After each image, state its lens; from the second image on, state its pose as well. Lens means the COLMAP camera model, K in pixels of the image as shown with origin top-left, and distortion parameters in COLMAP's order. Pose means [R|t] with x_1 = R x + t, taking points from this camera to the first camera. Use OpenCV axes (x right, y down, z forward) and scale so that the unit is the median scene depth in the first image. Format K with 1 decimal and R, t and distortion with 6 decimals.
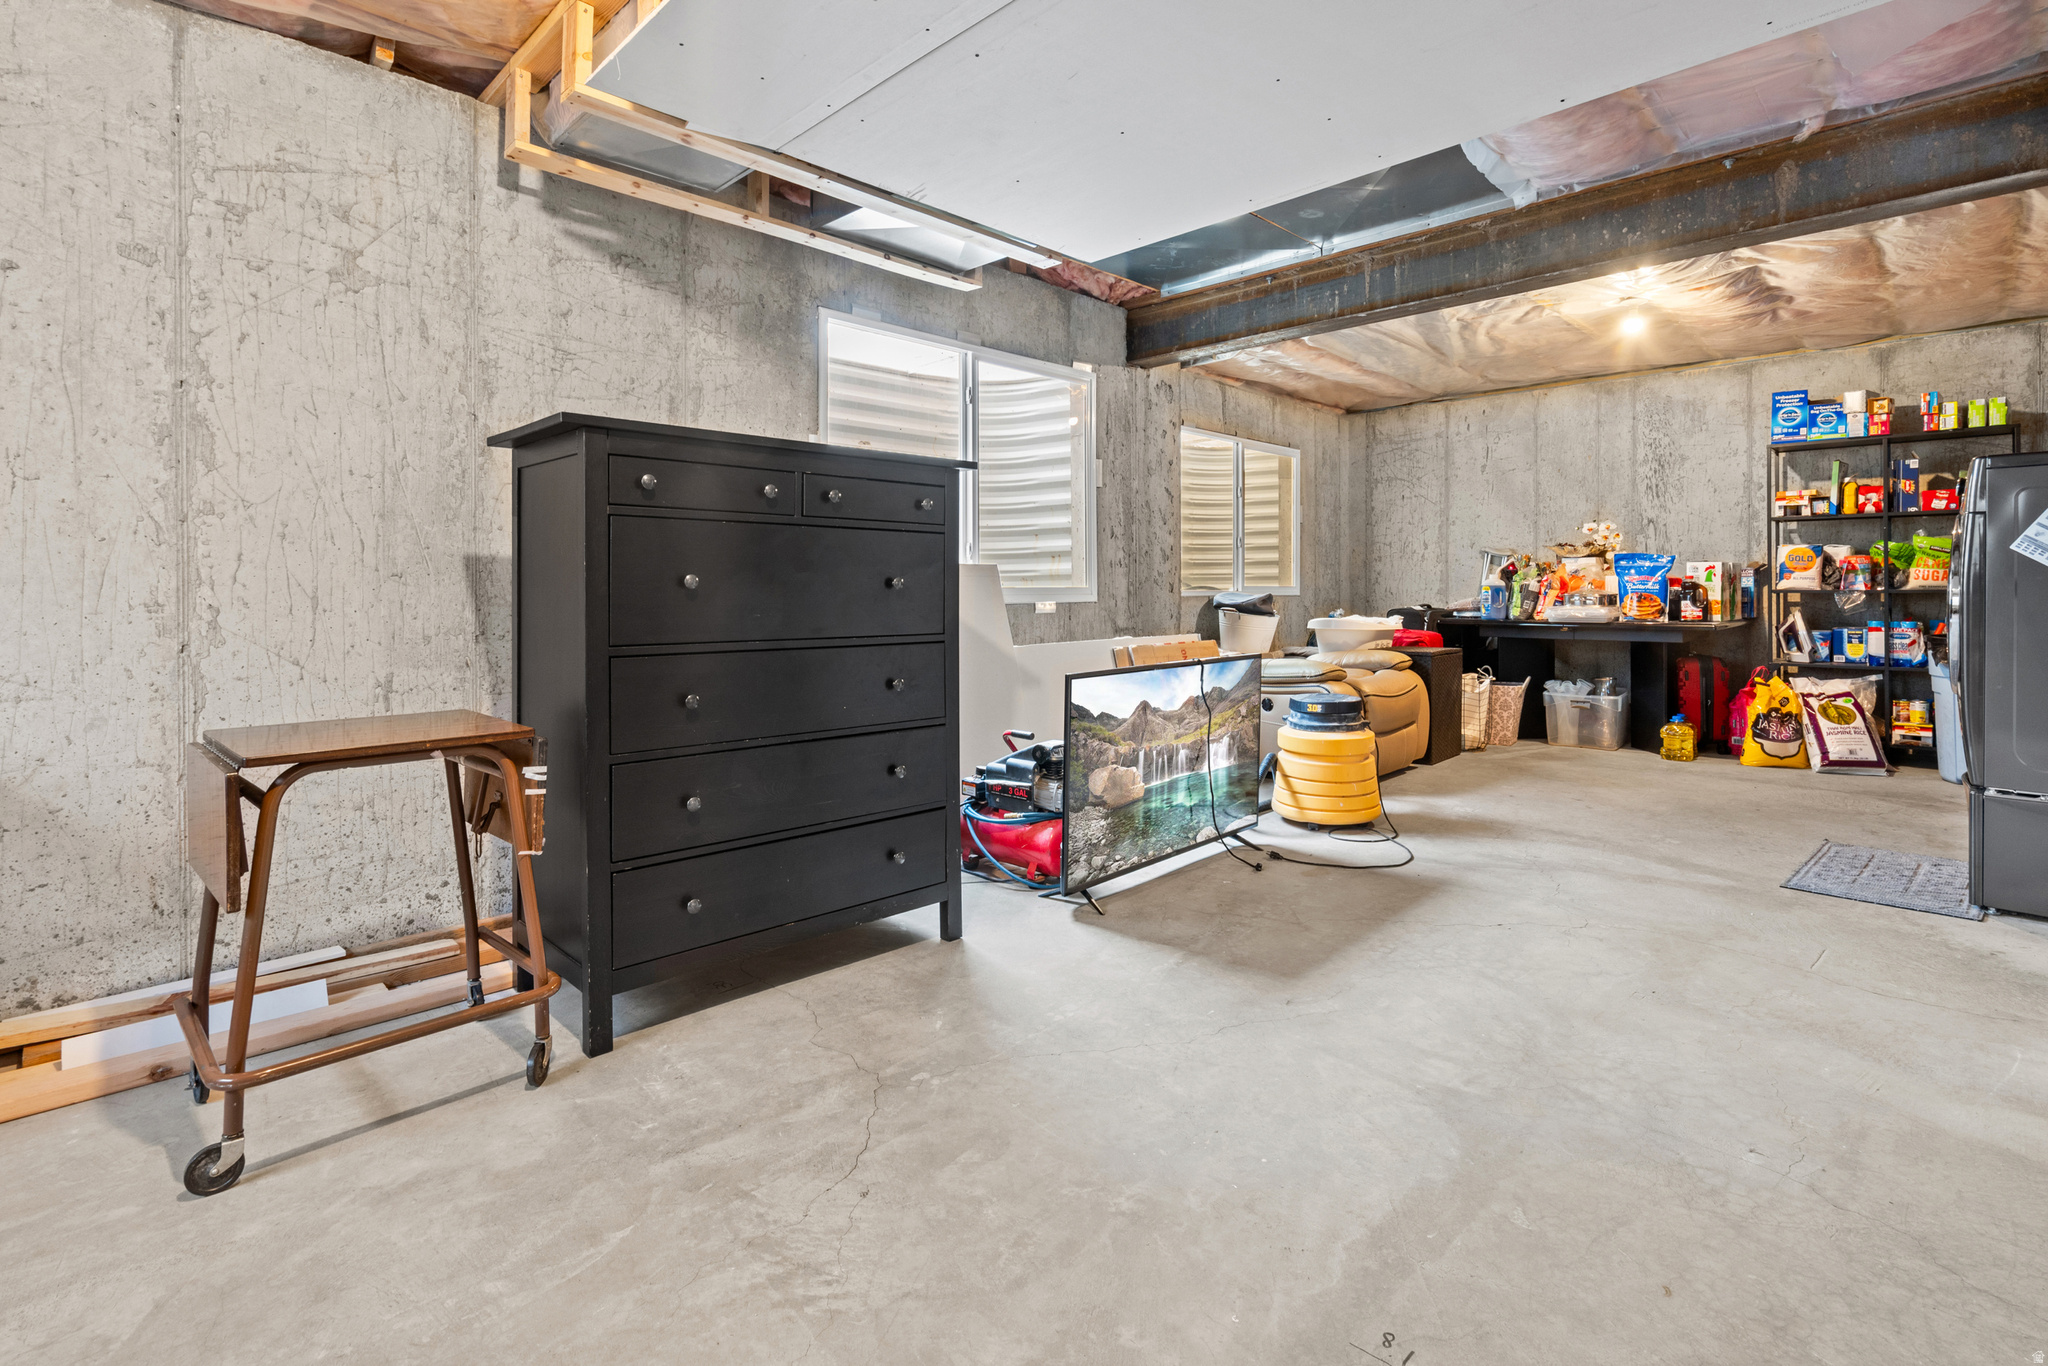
lens RADIAL K [[969.5, 0, 1027.4], [0, 969.5, 589.9], [0, 0, 1]] dist [-0.000043, 0.000106]
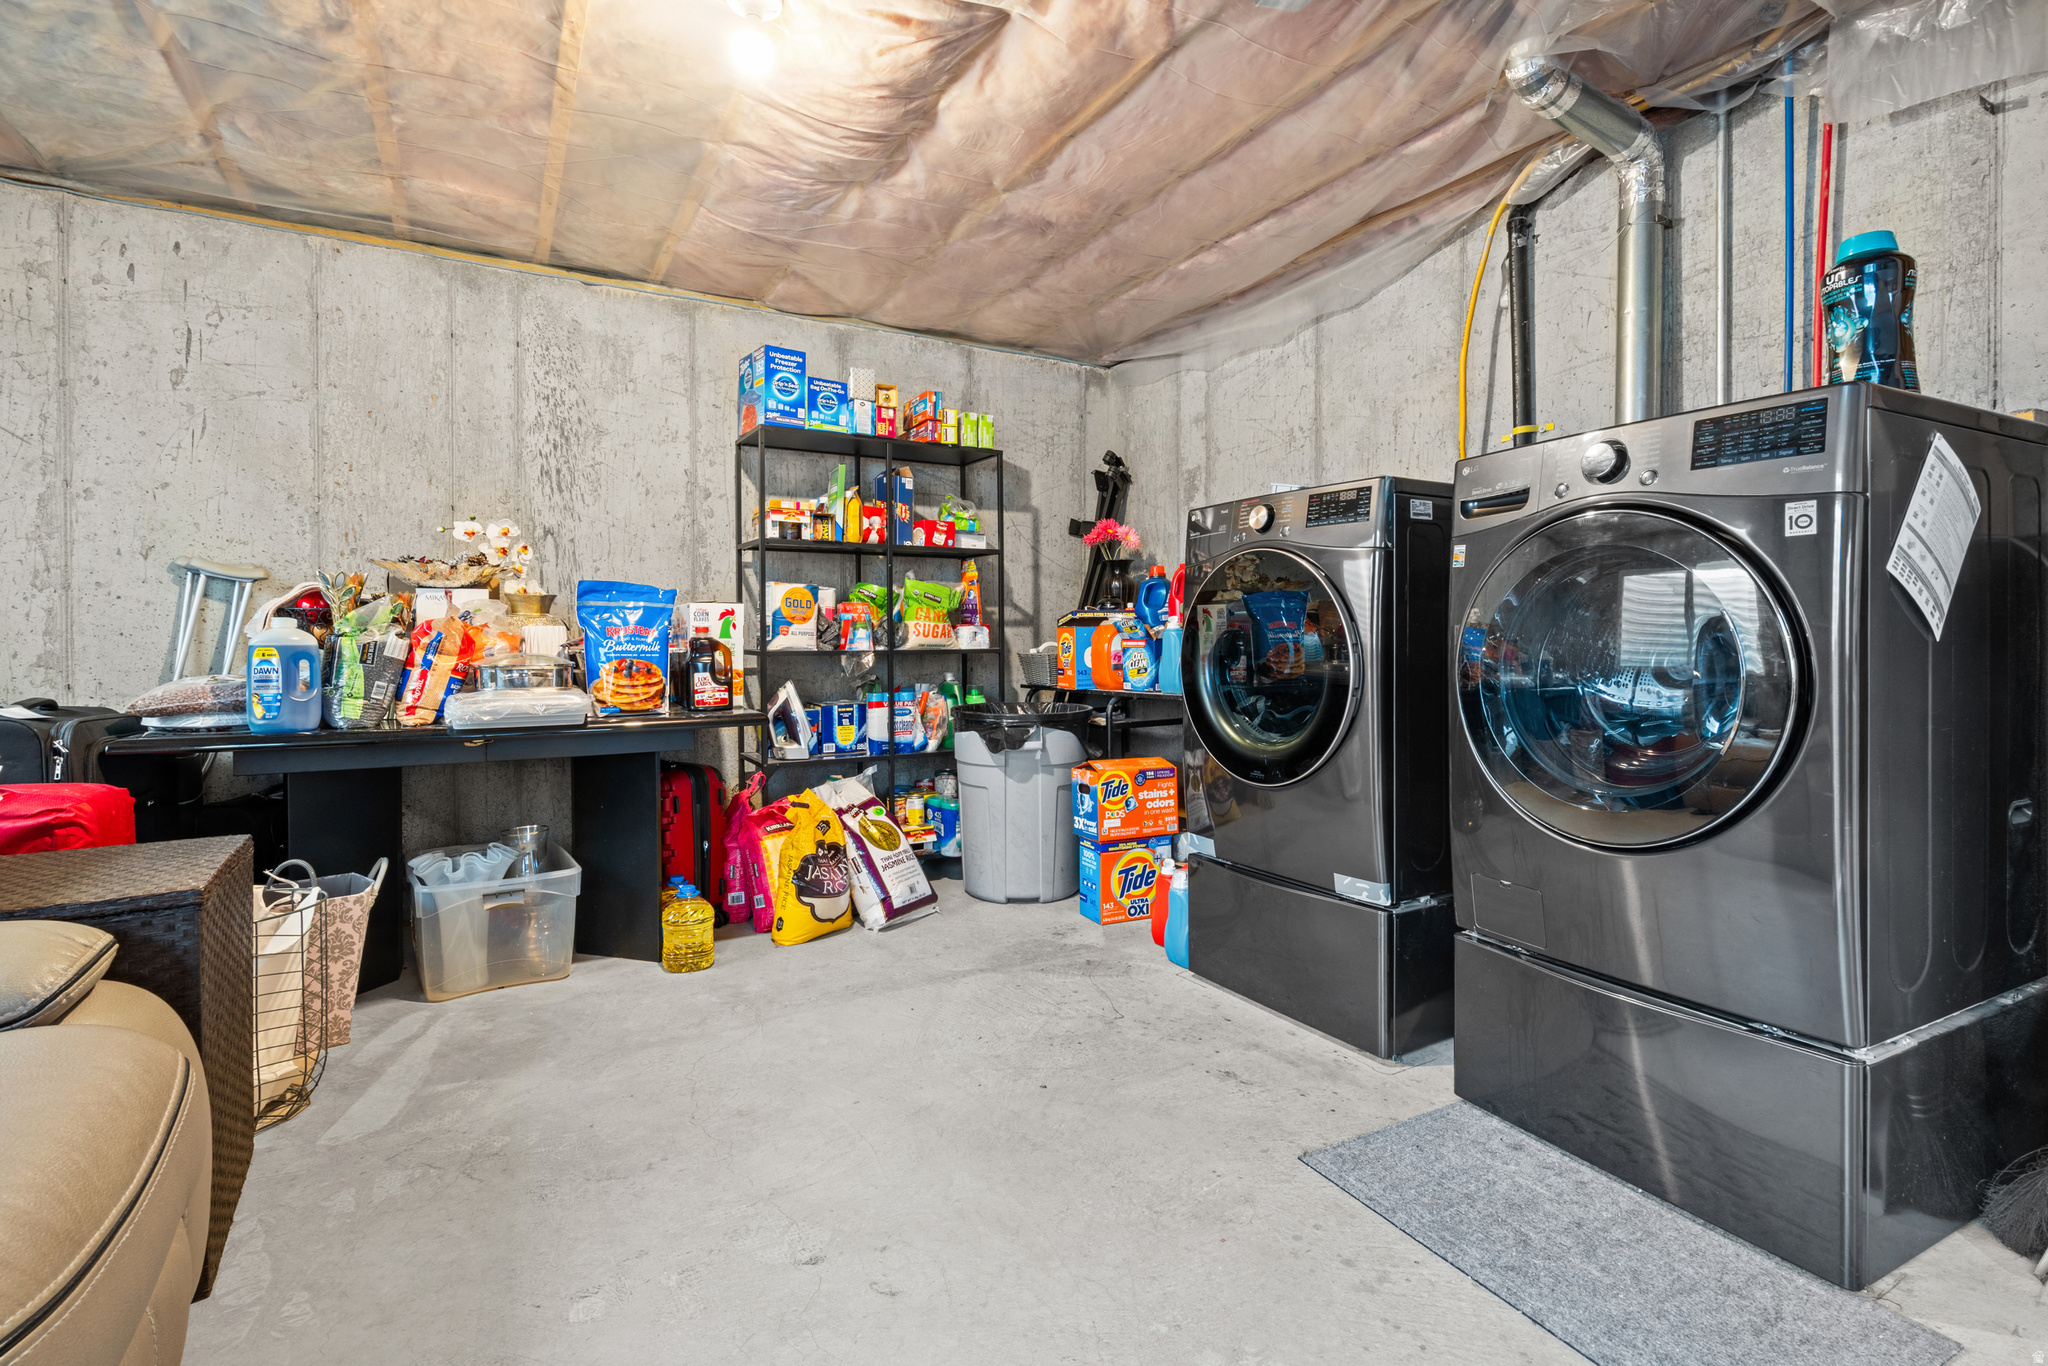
lens RADIAL K [[948.0, 0, 1026.5], [0, 948.0, 649.4], [0, 0, 1]] dist [0.001247, 0.000331]
pose [[0.272929, -0.005091, 0.962021, 0.194662], [0.007097, 0.999969, 0.003278, -0.001871], [-0.962008, 0.005933, 0.272957, 0.613880]]
